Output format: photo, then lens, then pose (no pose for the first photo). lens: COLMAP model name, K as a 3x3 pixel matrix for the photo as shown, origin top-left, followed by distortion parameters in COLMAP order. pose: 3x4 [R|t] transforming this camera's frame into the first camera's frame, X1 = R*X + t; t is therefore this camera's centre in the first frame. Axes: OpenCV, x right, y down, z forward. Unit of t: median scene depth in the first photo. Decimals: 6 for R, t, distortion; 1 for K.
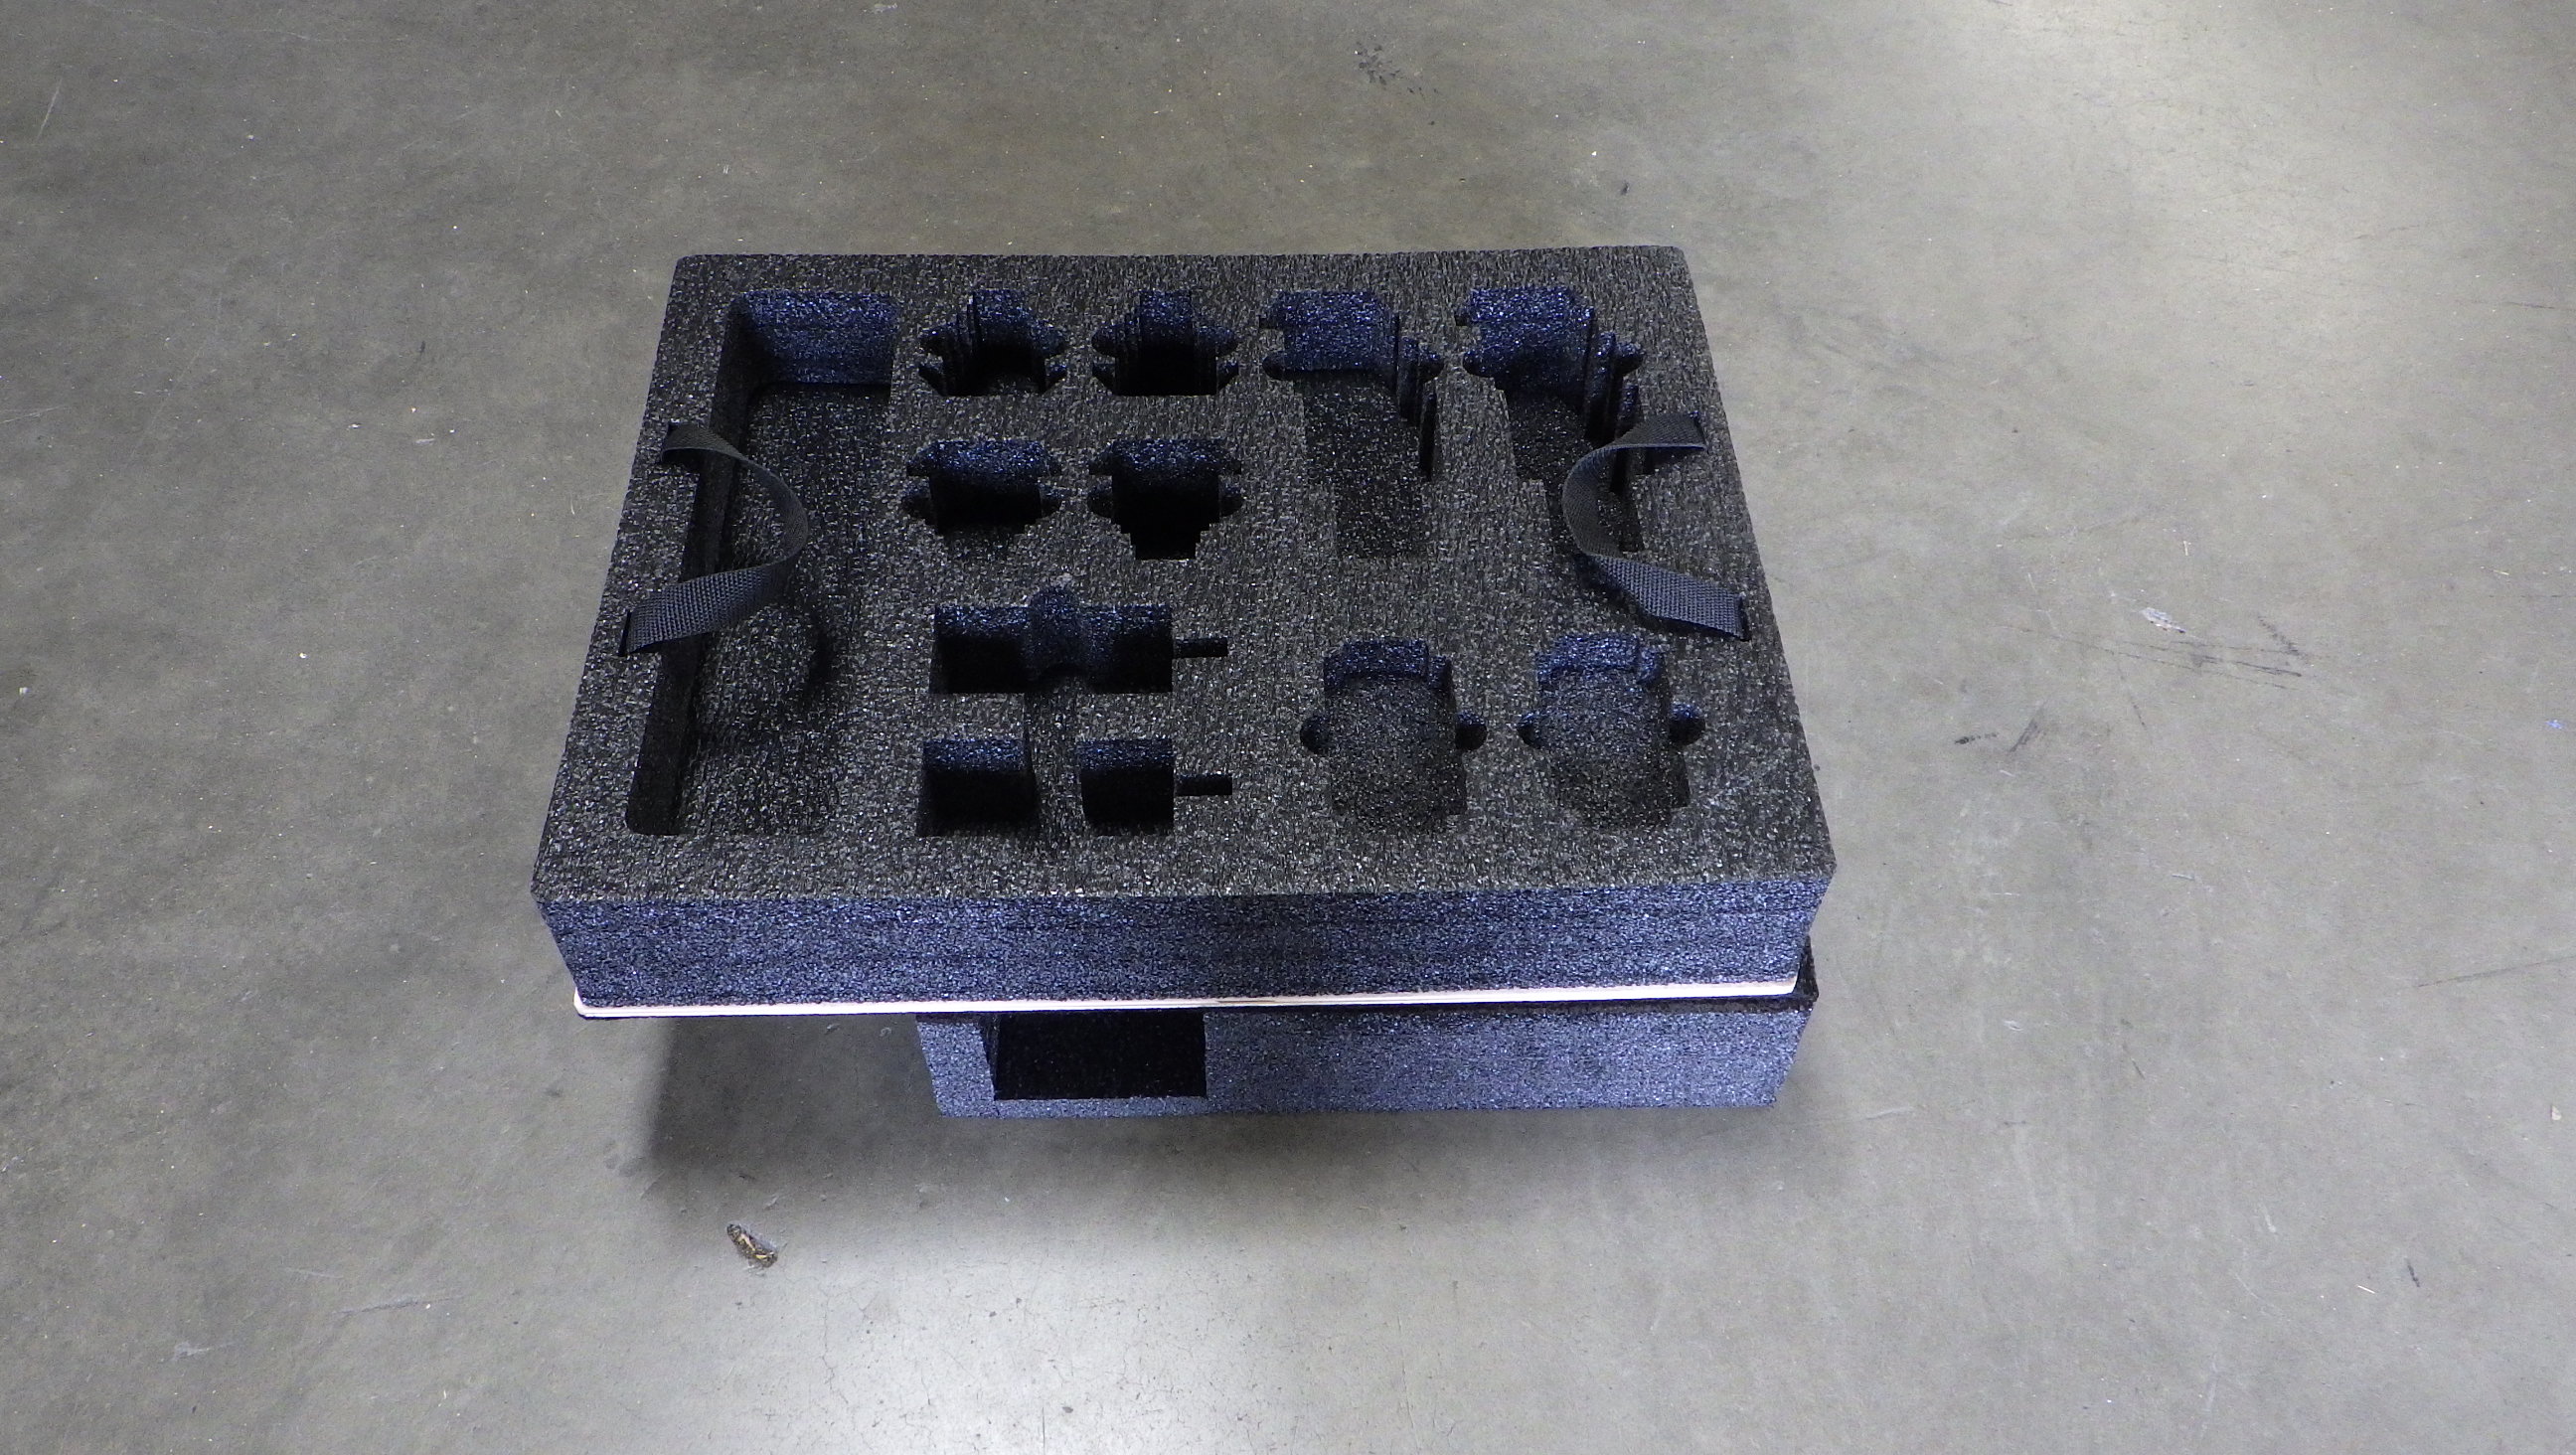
lens RADIAL K [[2145.5, 0, 1293.8], [0, 2145.5, 679.9], [0, 0, 1]] dist [0.001181, 0.000015]
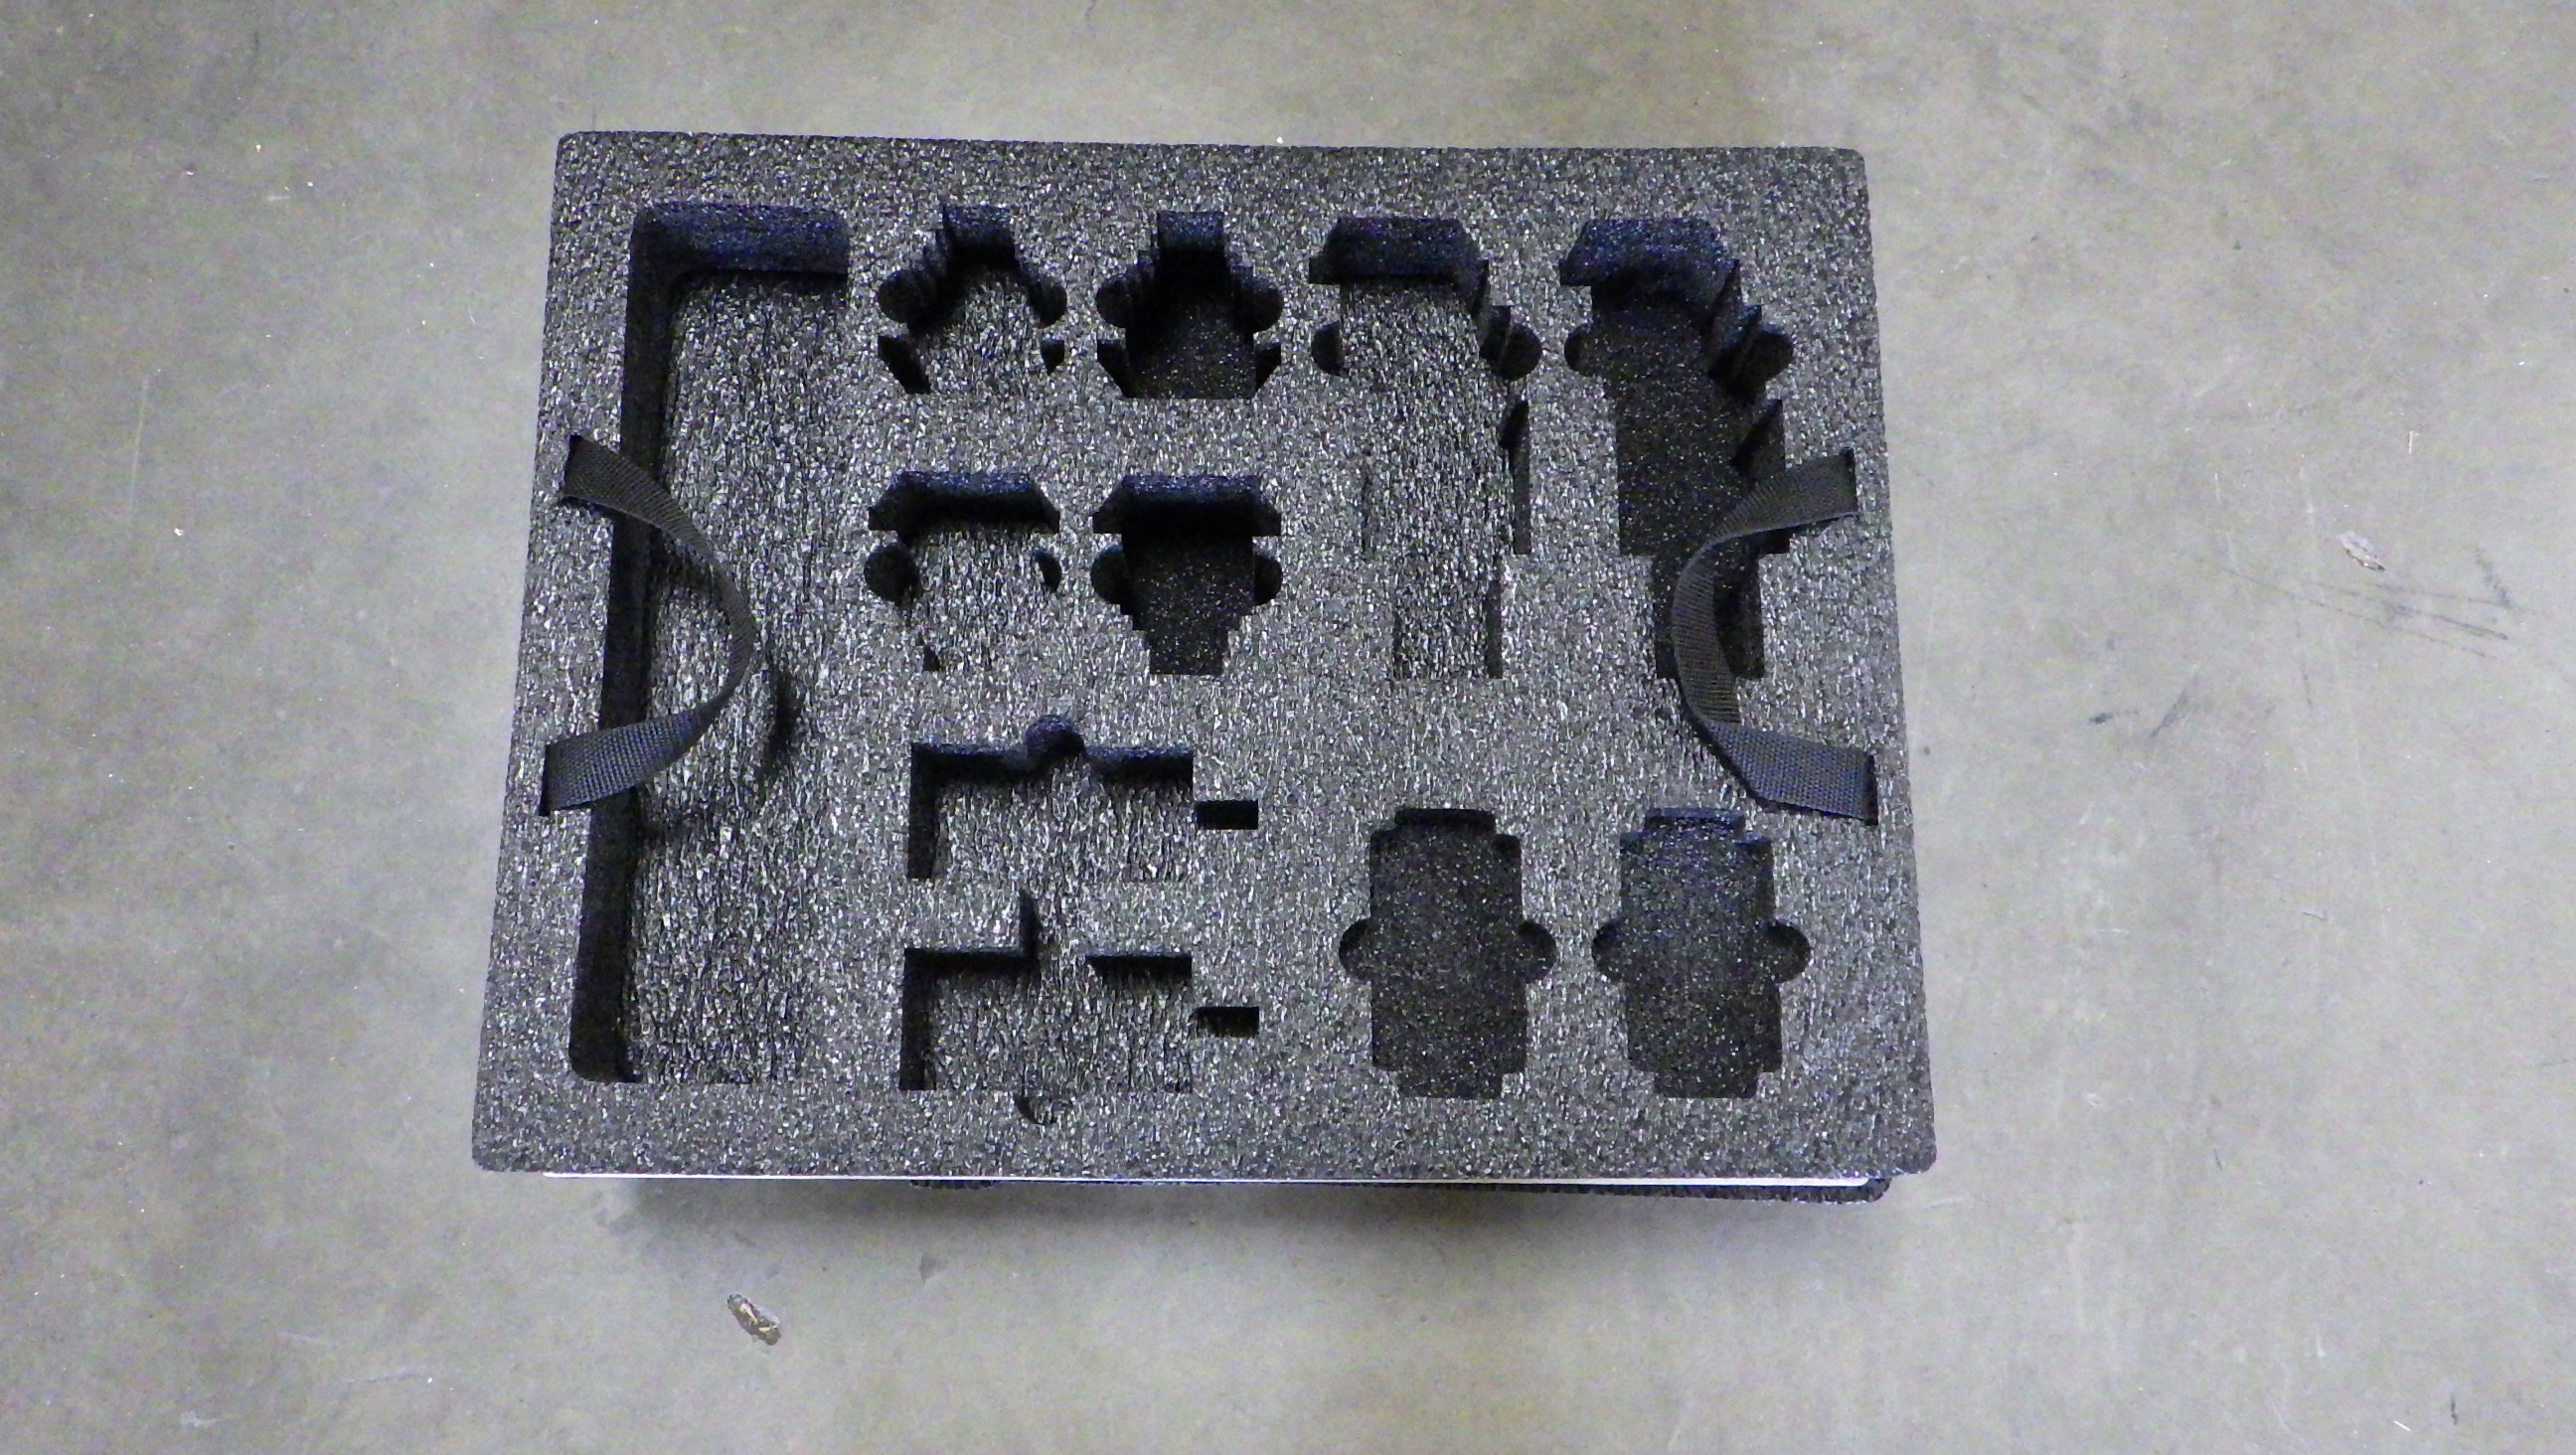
lens RADIAL K [[2145.5, 0, 1293.8], [0, 2145.5, 679.9], [0, 0, 1]] dist [0.001181, 0.000015]
pose [[0.999310, 0.037131, -0.000271, -0.016194], [-0.032997, 0.891358, 0.452098, -0.385418], [0.017029, -0.451778, 0.891968, 0.233334]]
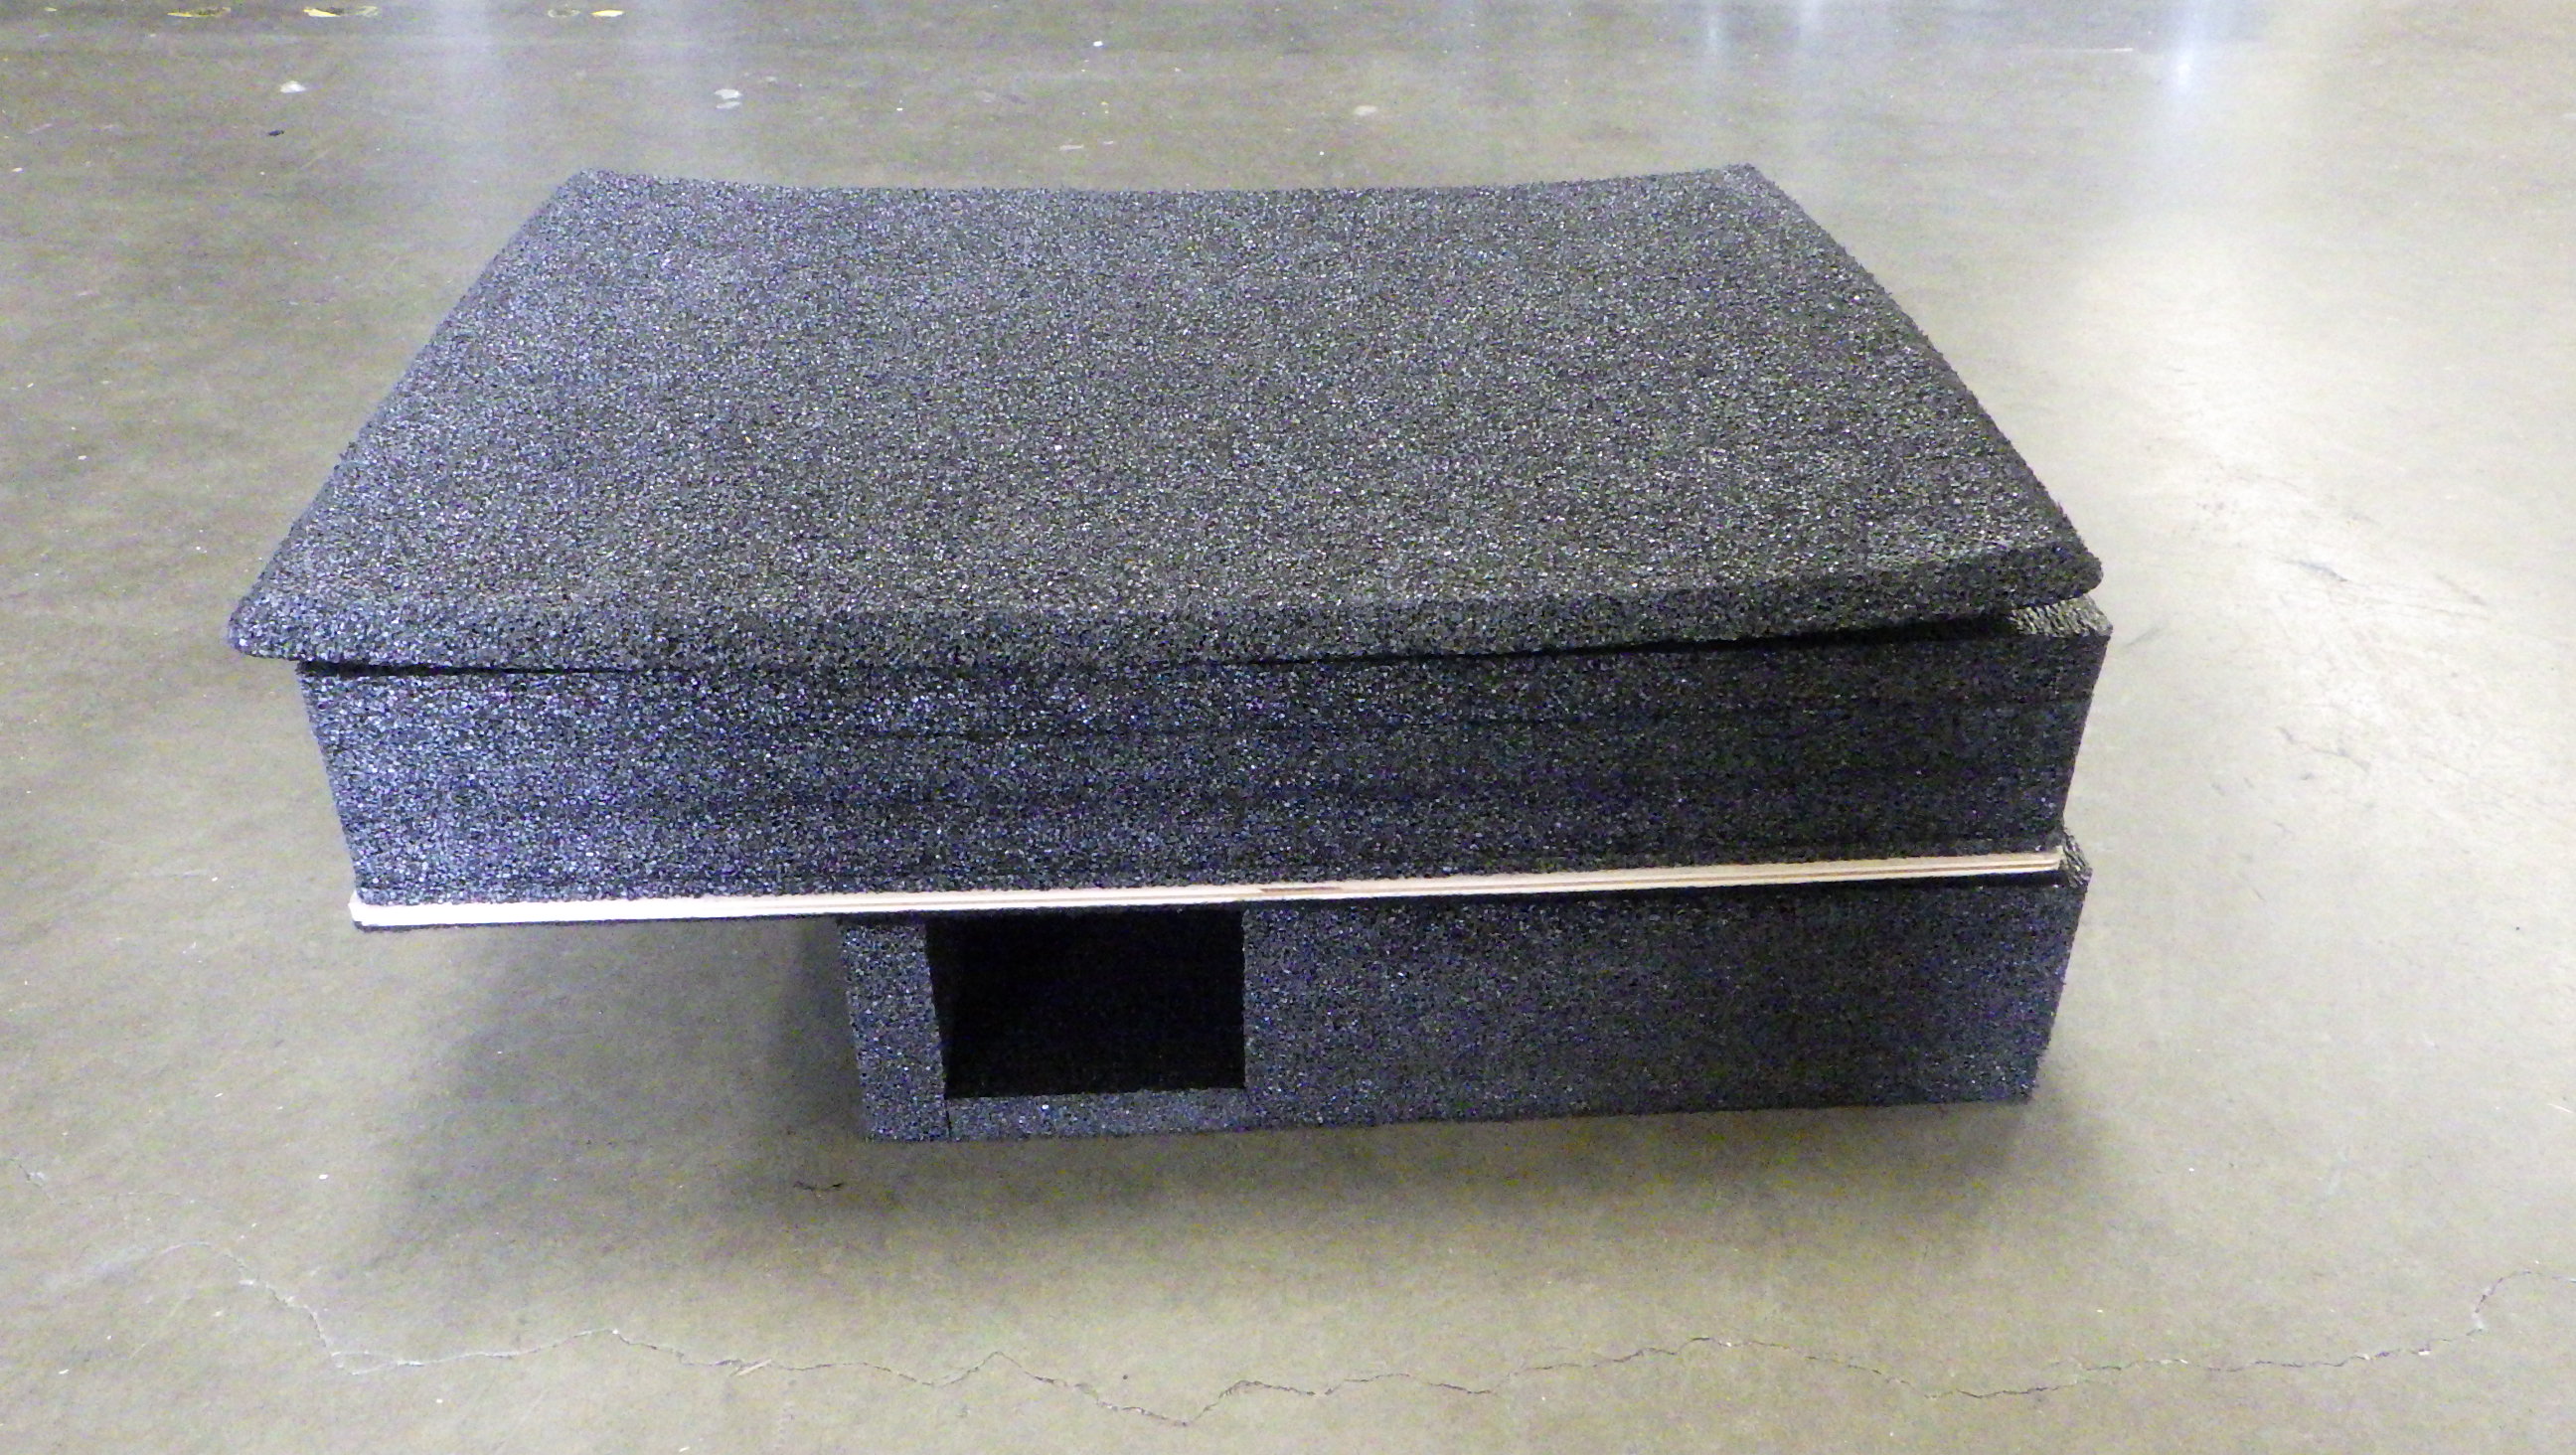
lens RADIAL K [[2132.1, 0, 1293.8], [0, 2132.1, 687.3], [0, 0, 1]] dist [0.003003, -0.001638]
pose [[0.985613, 0.076839, -0.150539, 0.139796], [-0.122205, 0.939271, -0.320679, 0.379721], [0.116756, 0.334462, 0.935149, 0.168929]]
